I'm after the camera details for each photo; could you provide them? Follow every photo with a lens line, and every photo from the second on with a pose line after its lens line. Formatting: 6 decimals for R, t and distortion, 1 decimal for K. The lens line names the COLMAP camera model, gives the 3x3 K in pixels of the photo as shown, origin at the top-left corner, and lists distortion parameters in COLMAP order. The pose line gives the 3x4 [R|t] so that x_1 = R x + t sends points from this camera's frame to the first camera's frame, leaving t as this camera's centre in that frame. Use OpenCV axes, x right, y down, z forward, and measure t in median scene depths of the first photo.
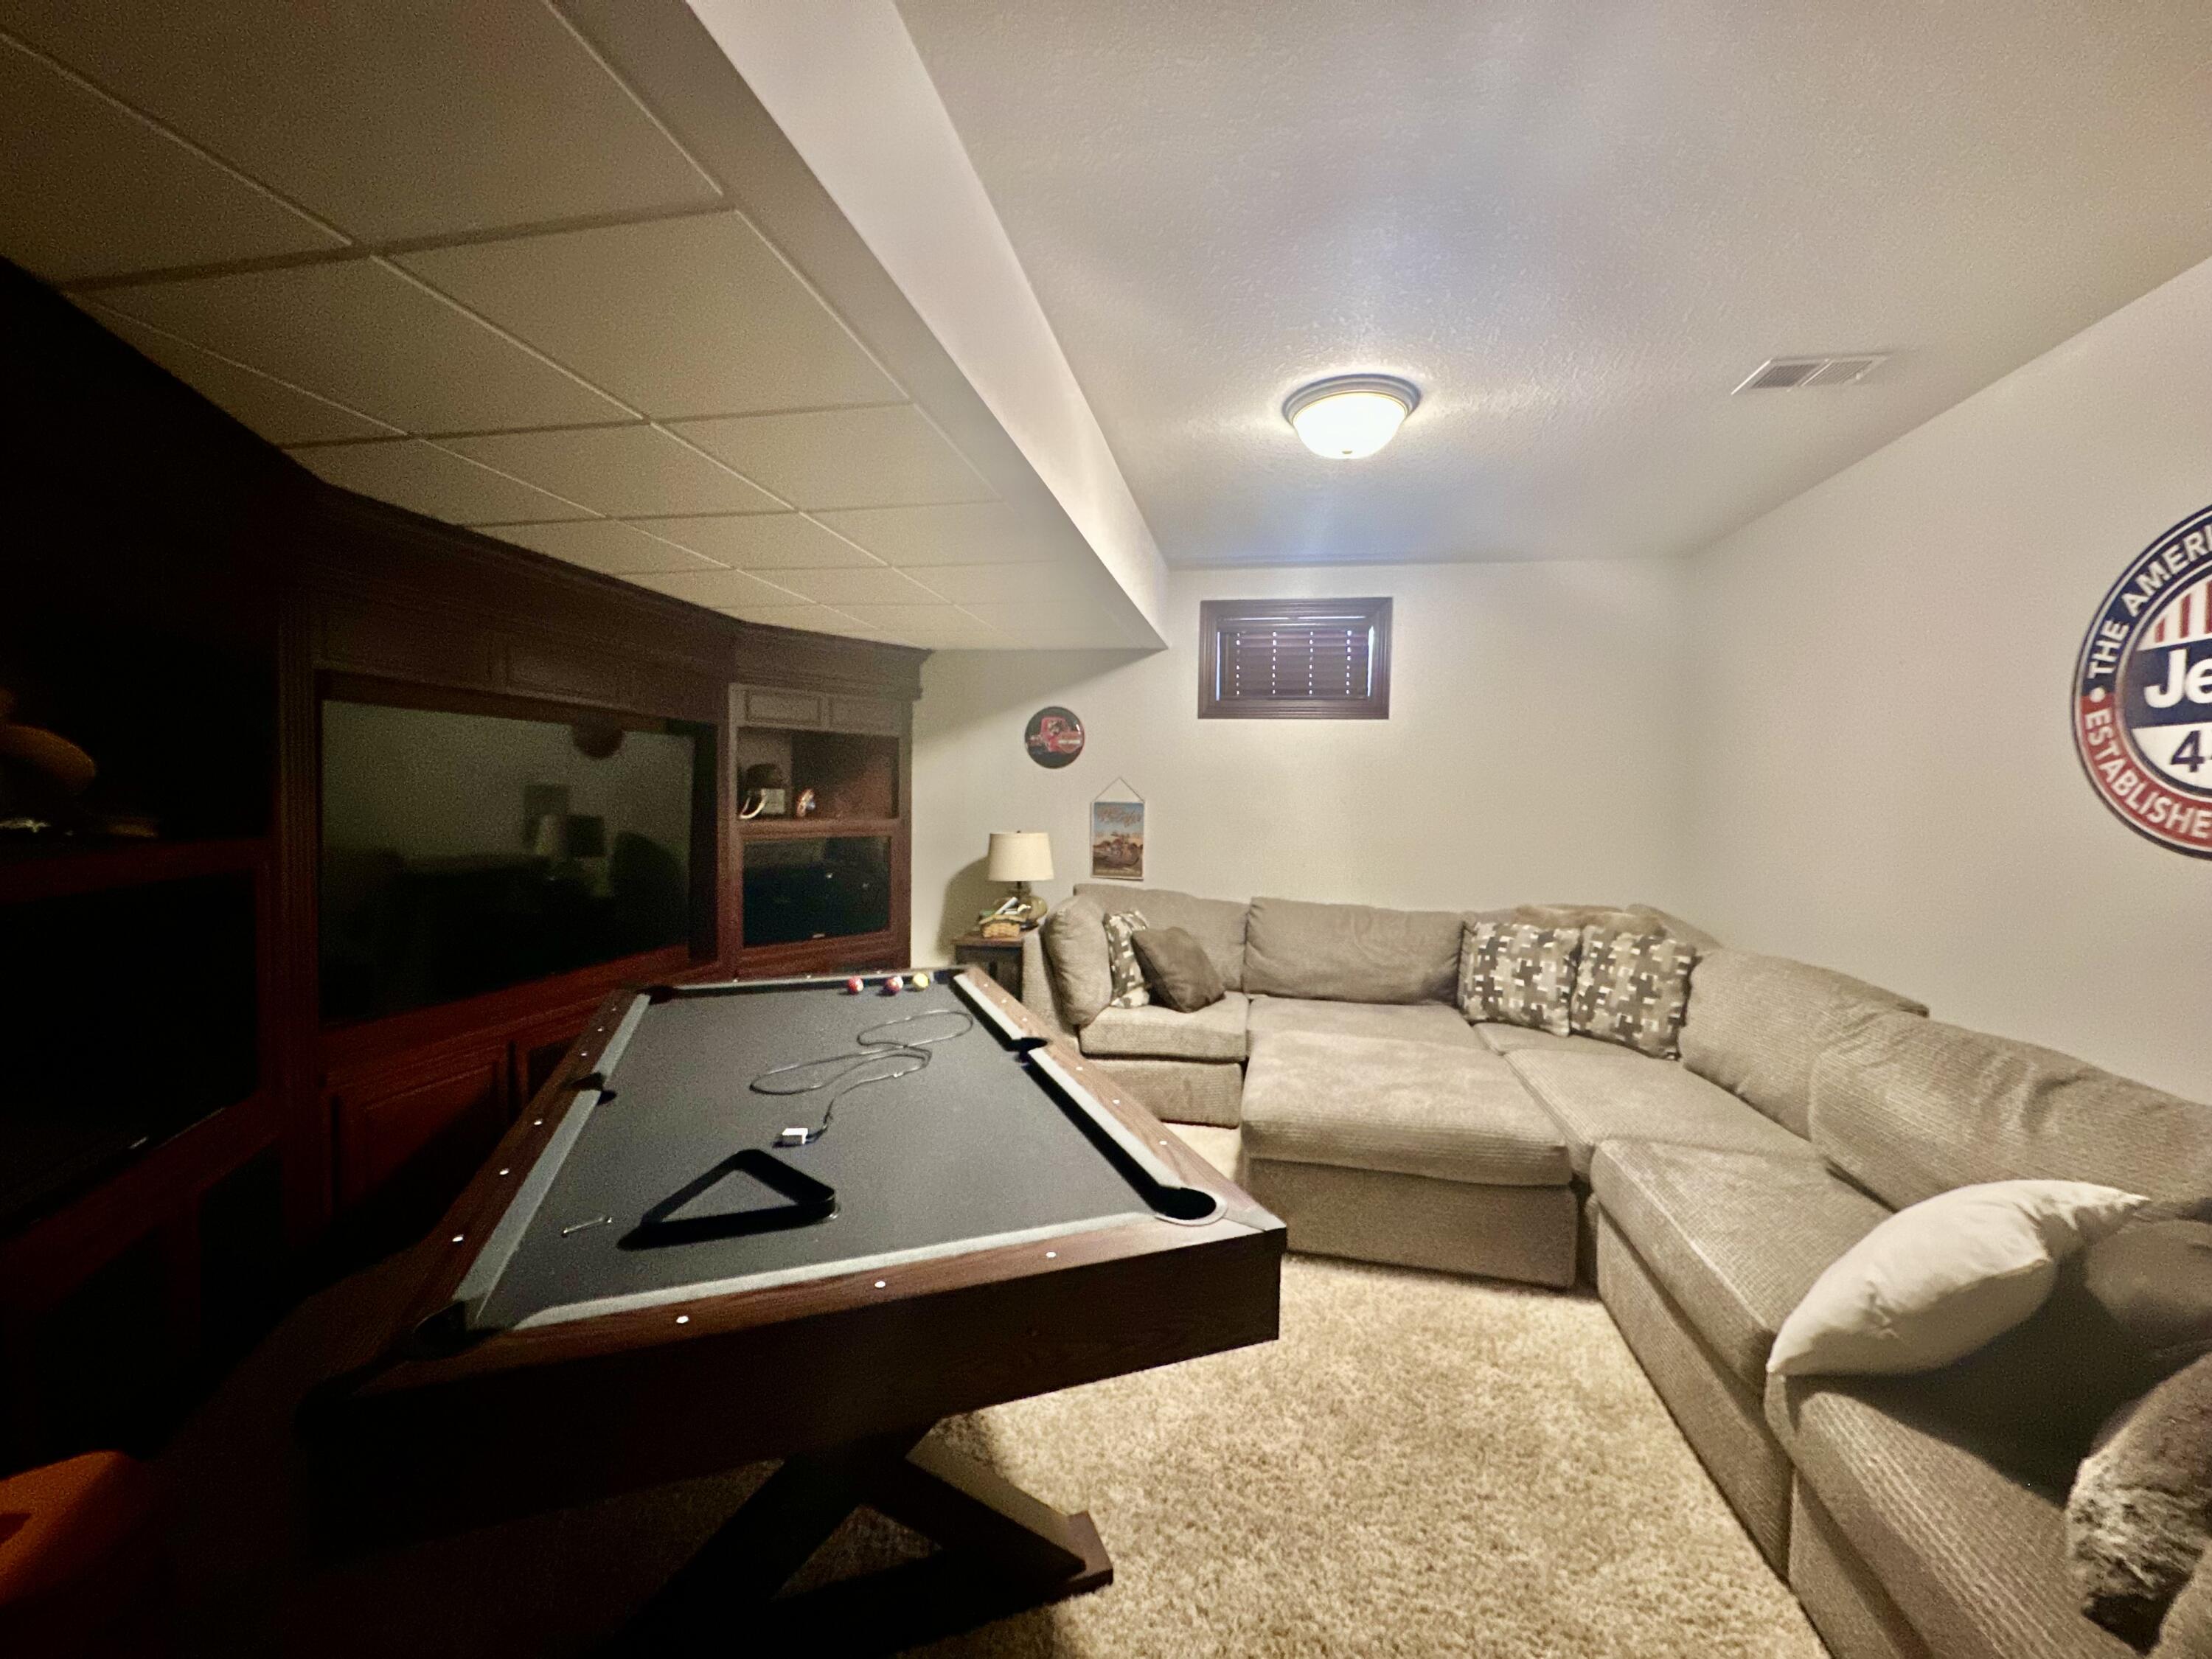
lens RADIAL K [[879.8, 0, 1101.4], [0, 879.8, 825.5], [0, 0, 1]] dist [-0.000511, 0.000986]
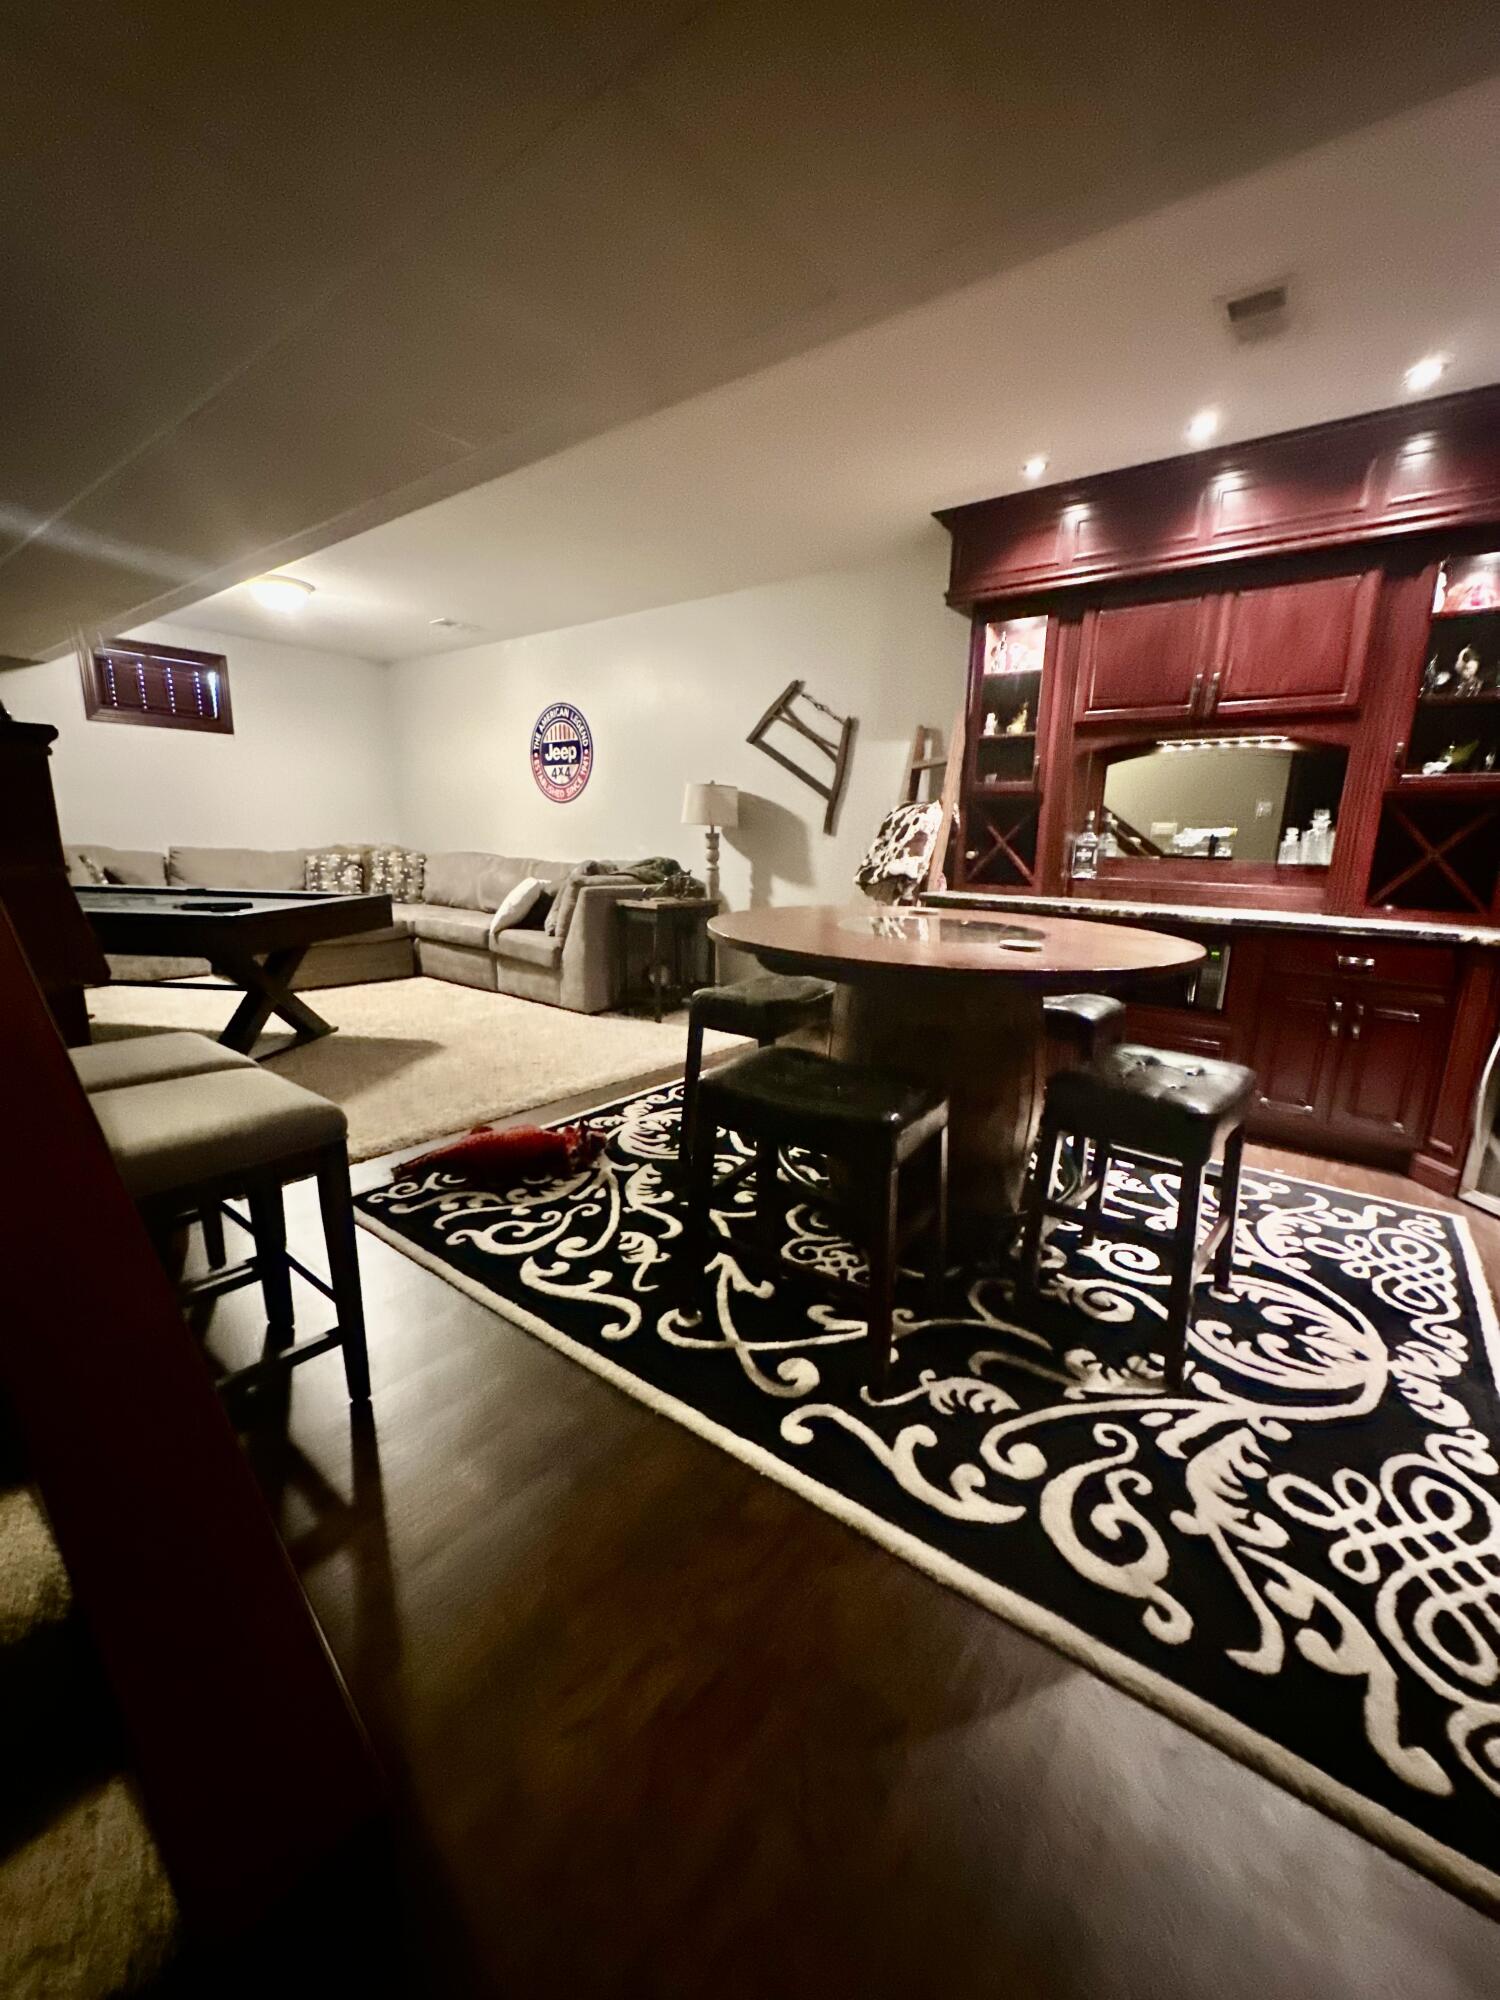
lens RADIAL K [[795.4, 0, 749.9], [0, 795.4, 1005.5], [0, 0, 1]] dist [-0.000511, 0.000986]
pose [[0.449081, -0.195041, 0.871943, -0.929235], [0.017756, 0.977639, 0.209539, 0.113834], [-0.893314, -0.078618, 0.442503, -0.798742]]
